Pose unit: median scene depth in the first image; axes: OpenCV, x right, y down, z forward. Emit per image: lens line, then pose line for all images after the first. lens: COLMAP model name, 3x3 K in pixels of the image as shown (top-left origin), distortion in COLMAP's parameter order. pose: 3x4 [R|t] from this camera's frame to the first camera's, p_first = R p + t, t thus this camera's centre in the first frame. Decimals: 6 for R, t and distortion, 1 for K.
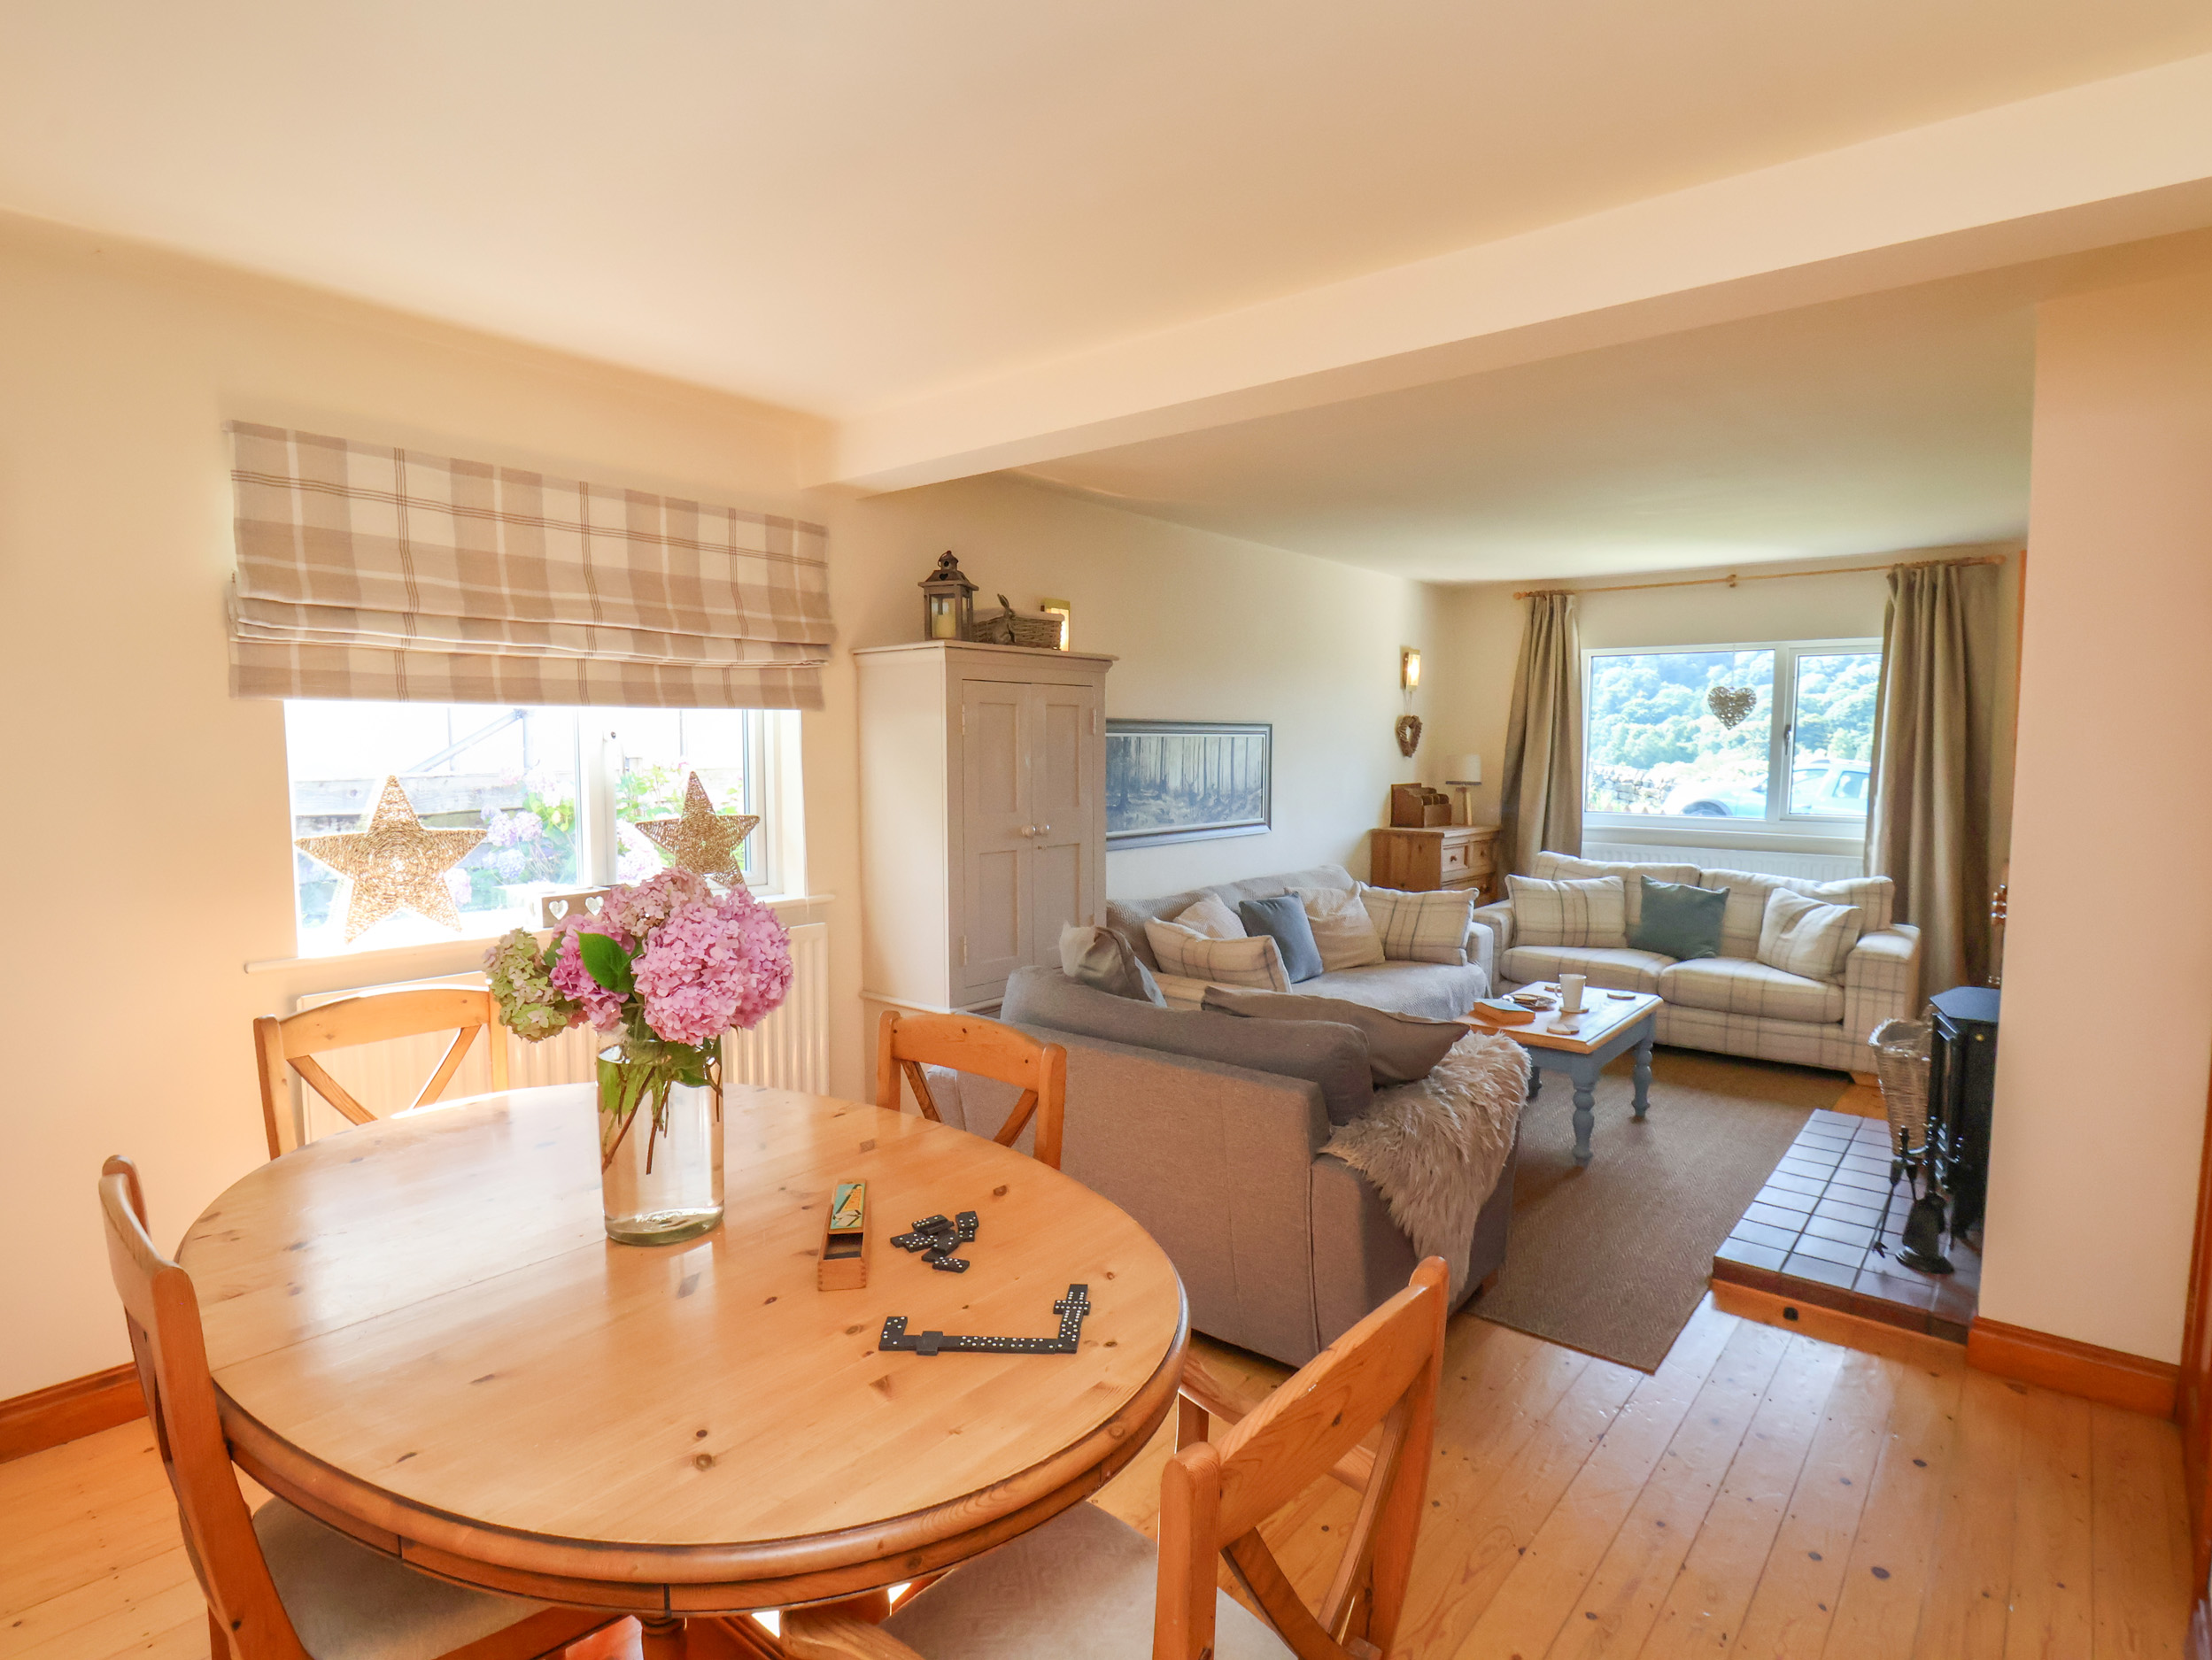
lens RADIAL K [[1184.0, 0, 1087.4], [0, 1184.0, 827.1], [0, 0, 1]] dist [-0.000775, -0.008210]
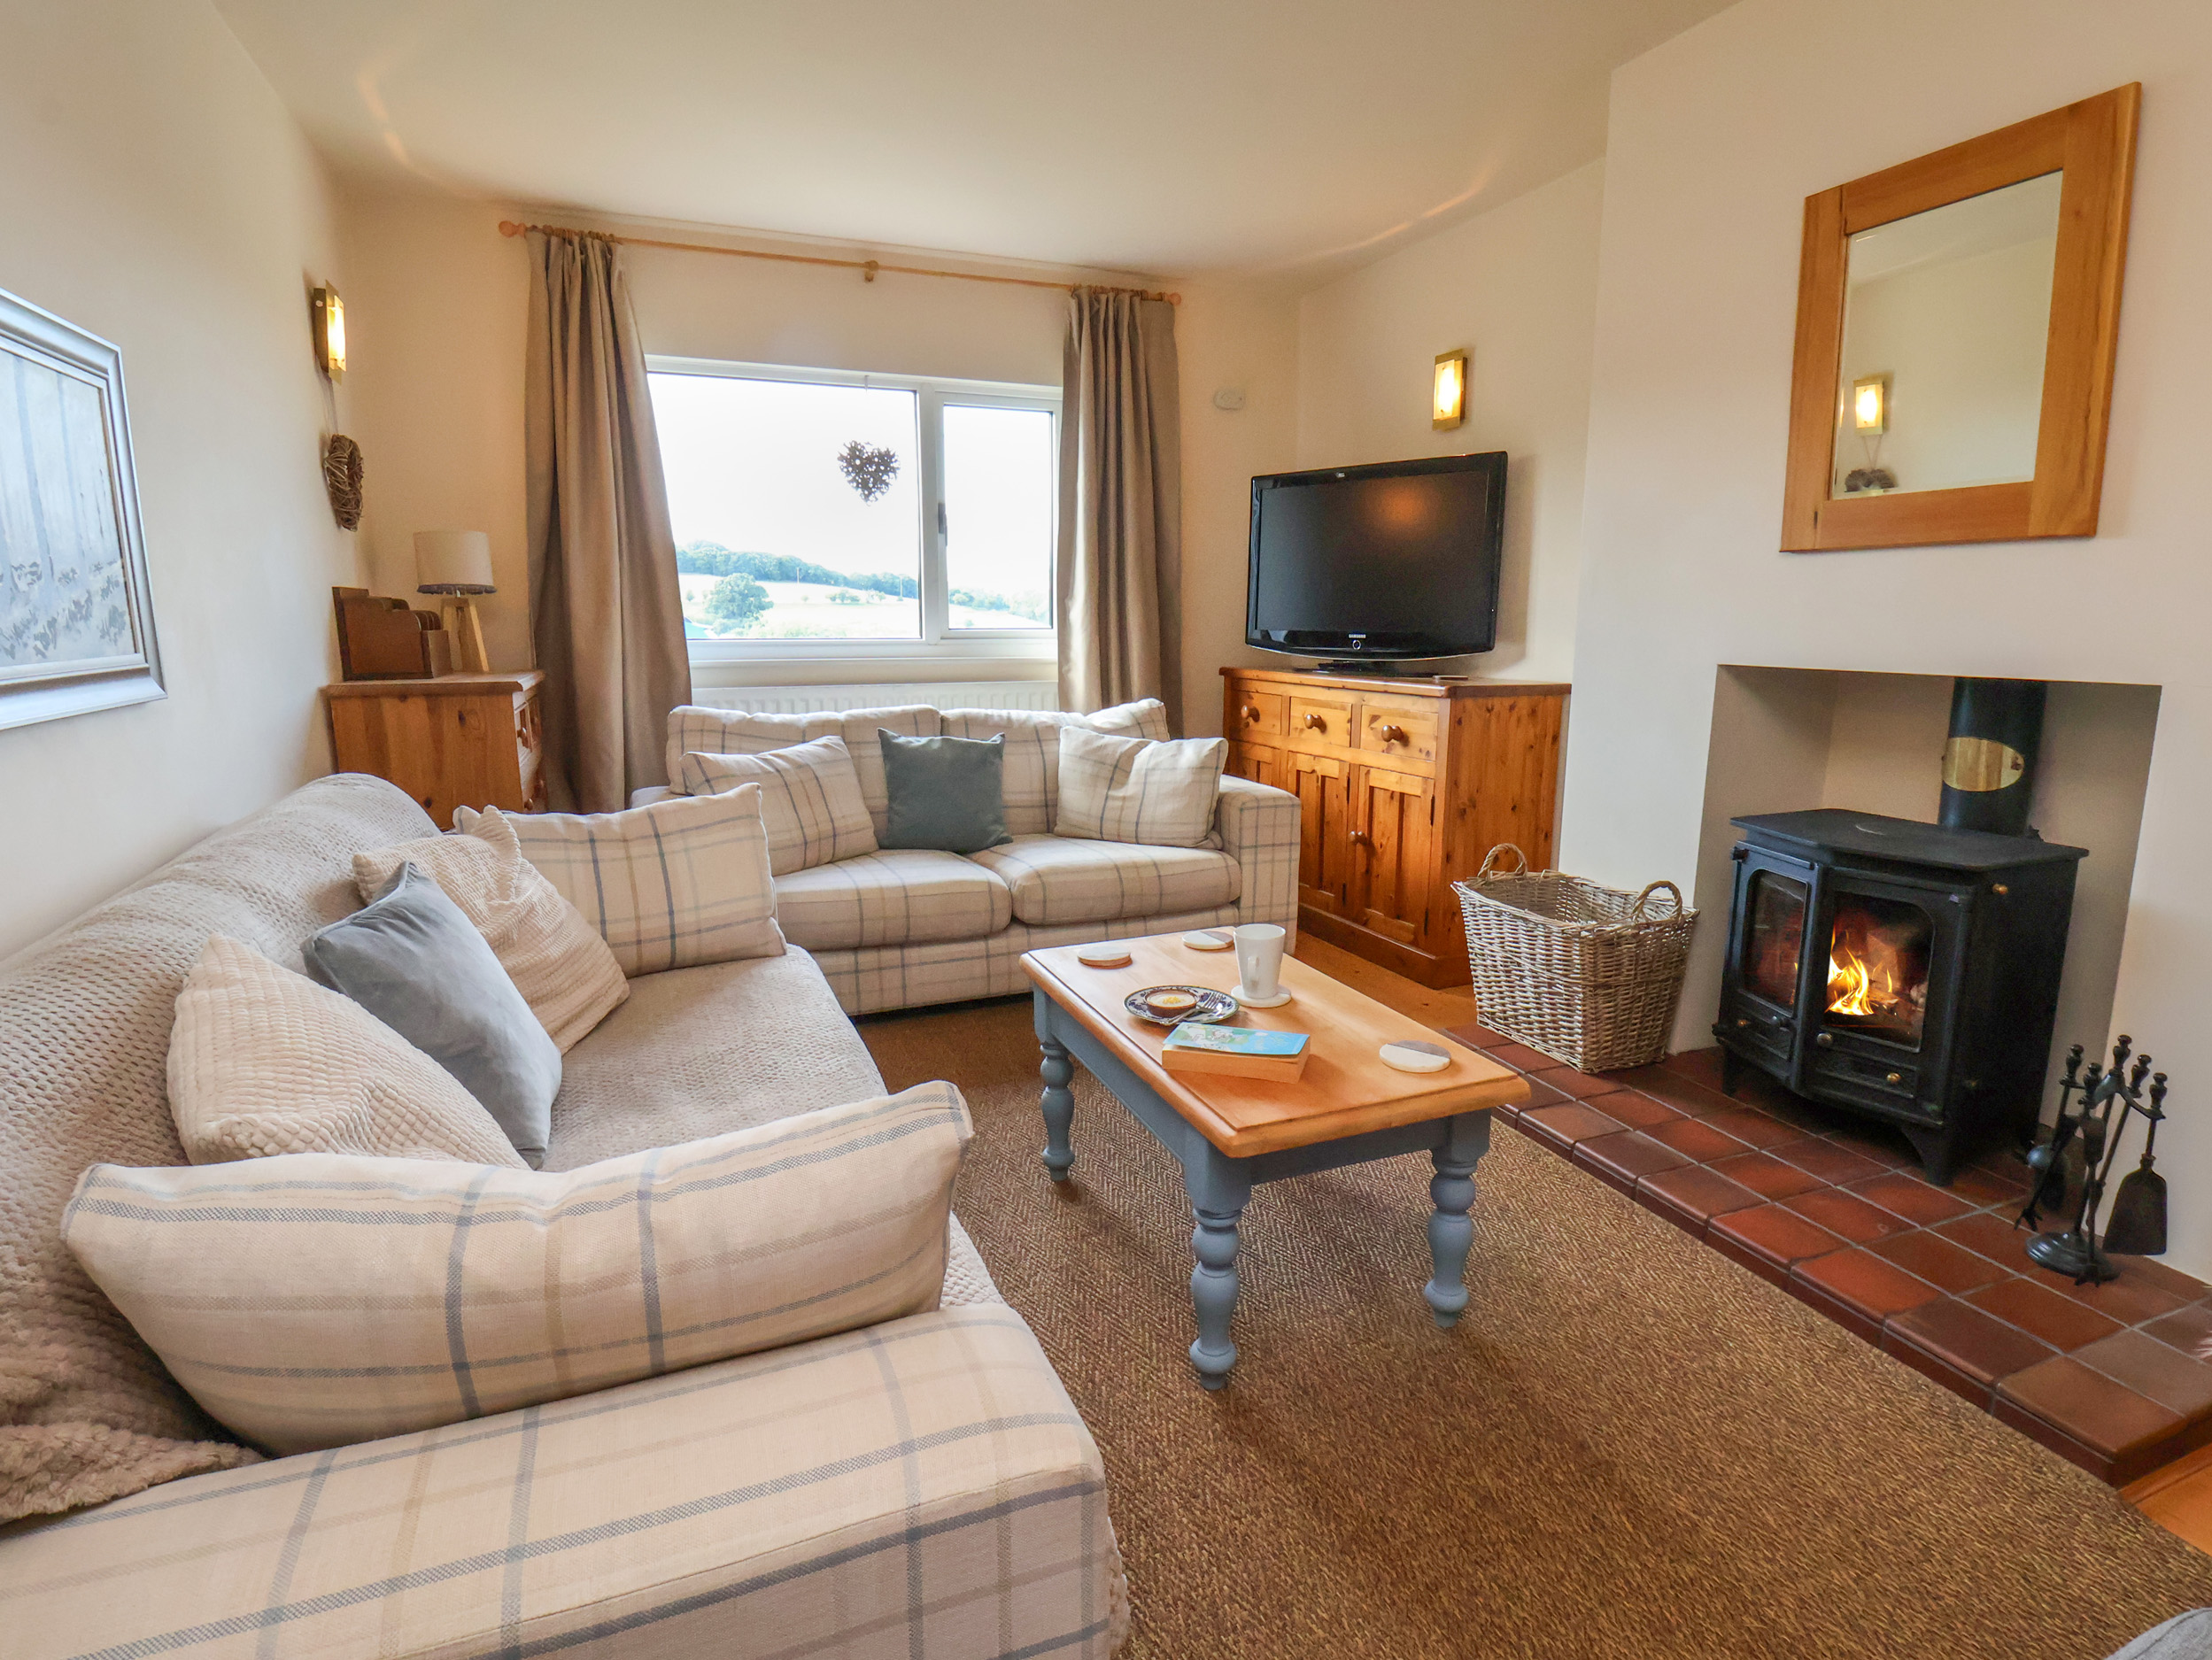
lens RADIAL K [[1184.0, 0, 1124.3], [0, 1184.0, 834.5], [0, 0, 1]] dist [-0.000775, -0.008210]
pose [[0.462864, -0.167390, 0.870481, -0.013348], [0.067558, 0.985814, 0.153645, 0.009559], [-0.883851, -0.012309, 0.467606, 0.630138]]
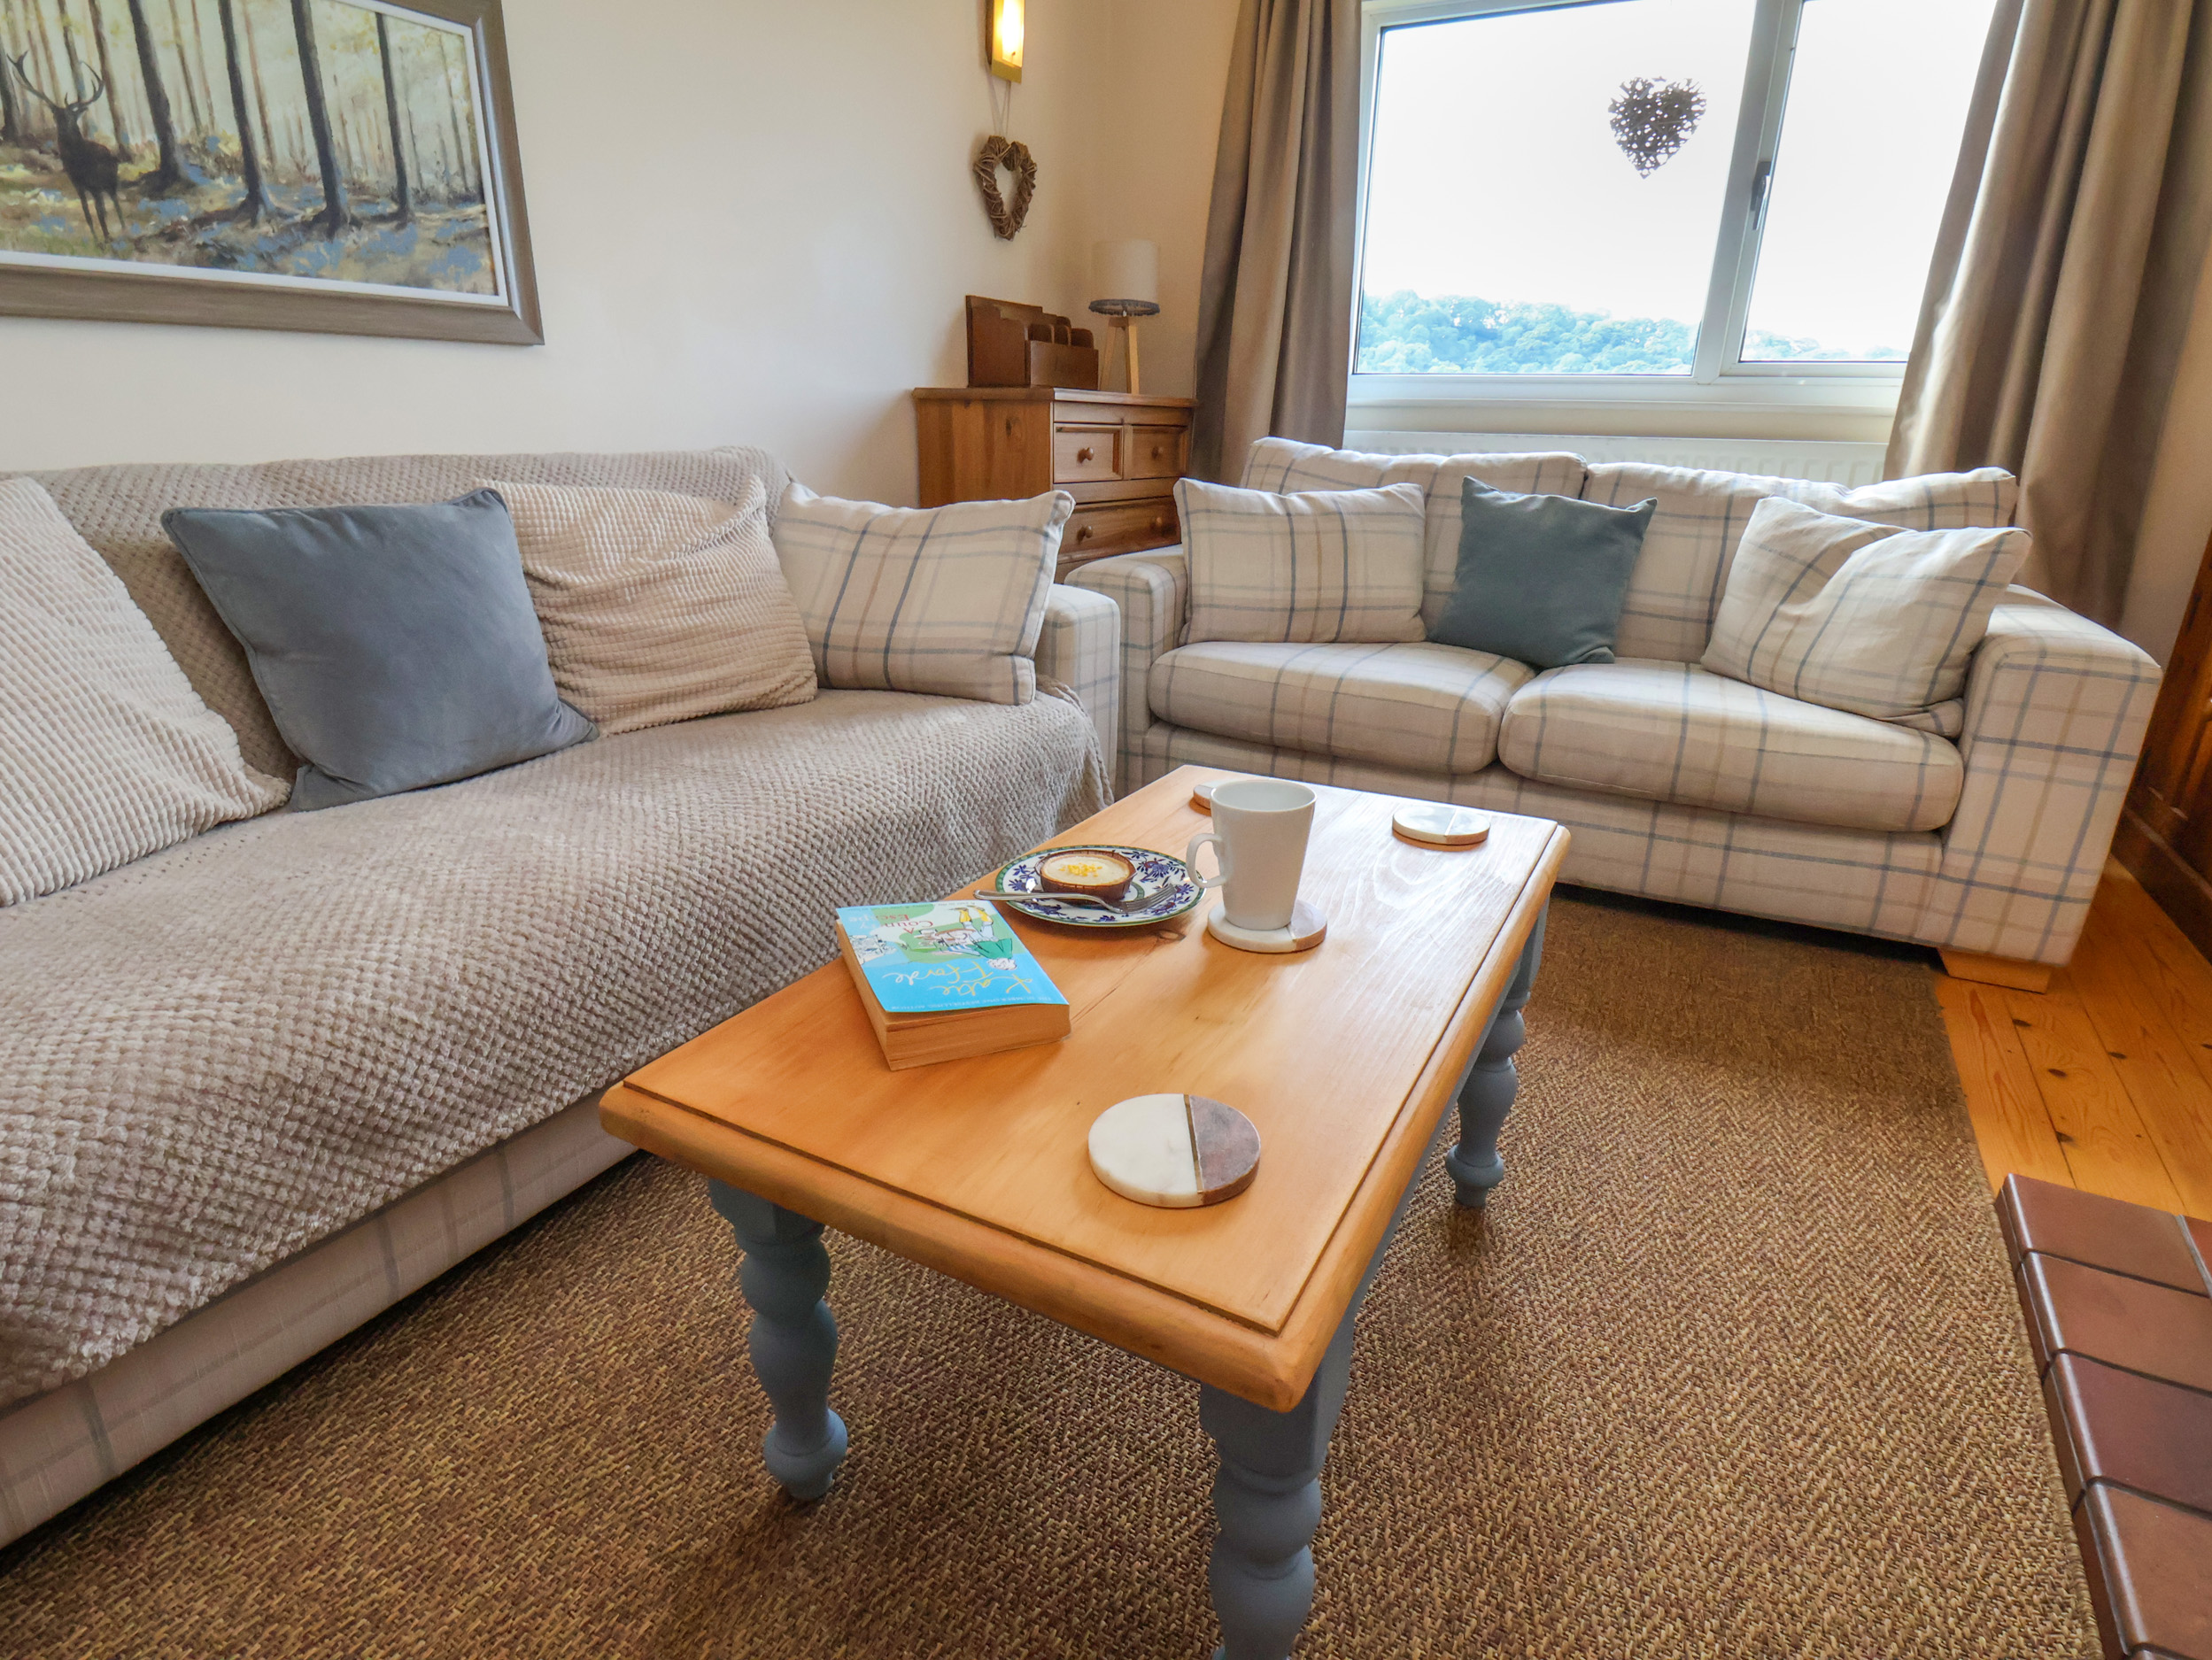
lens RADIAL K [[1184.0, 0, 1109.3], [0, 1184.0, 823.1], [0, 0, 1]] dist [-0.000775, -0.008210]
pose [[0.979622, -0.050257, 0.194460, 0.255294], [-0.001012, 0.966941, 0.254998, 0.055614], [-0.200847, -0.249998, 0.947186, 0.598877]]
